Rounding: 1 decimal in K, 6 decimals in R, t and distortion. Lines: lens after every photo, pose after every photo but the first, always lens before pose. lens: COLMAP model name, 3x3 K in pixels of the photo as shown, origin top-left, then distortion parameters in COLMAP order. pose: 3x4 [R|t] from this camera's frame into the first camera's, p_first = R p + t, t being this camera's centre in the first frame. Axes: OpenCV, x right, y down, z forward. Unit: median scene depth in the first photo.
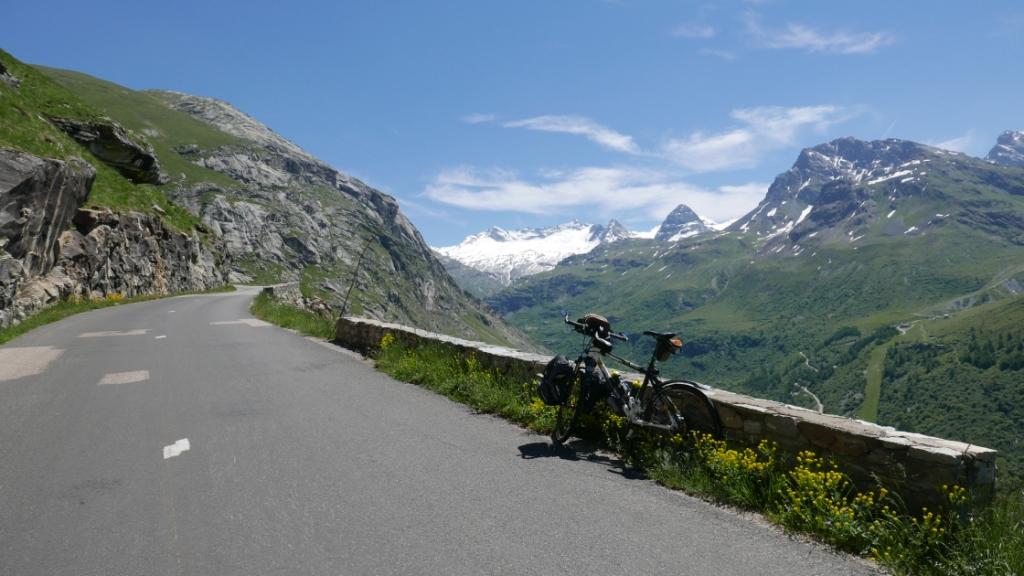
lens RADIAL K [[696.7, 0, 514.5], [0, 696.7, 293.6], [0, 0, 1]] dist [-0.003078, 0.000296]
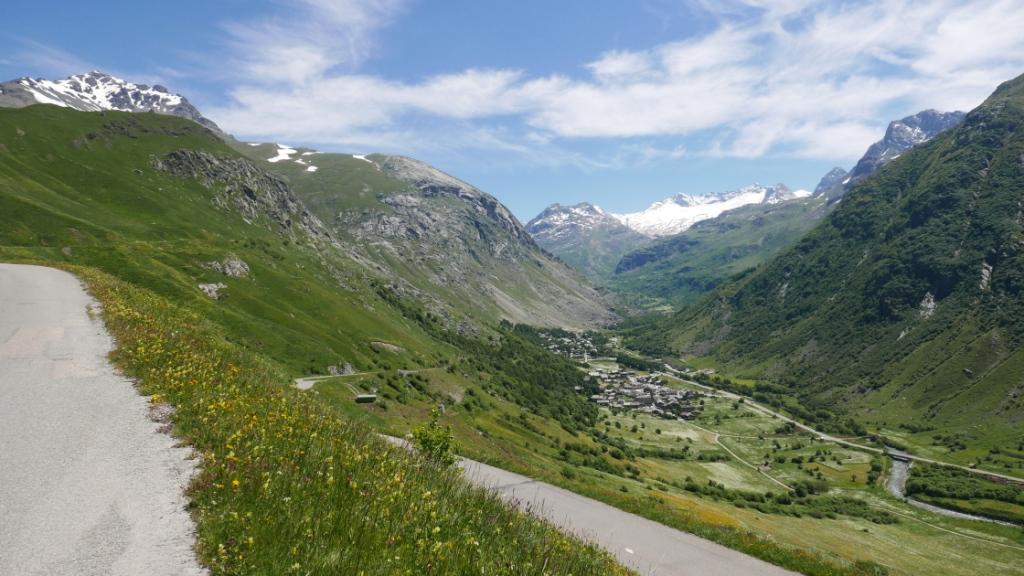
lens RADIAL K [[696.7, 0, 510.5], [0, 696.7, 287.0], [0, 0, 1]] dist [-0.003078, 0.000296]
pose [[0.943983, -0.002215, -0.329986, 0.209667], [0.016072, 0.999099, 0.039271, 0.010742], [0.329602, -0.042375, 0.943169, -0.323073]]
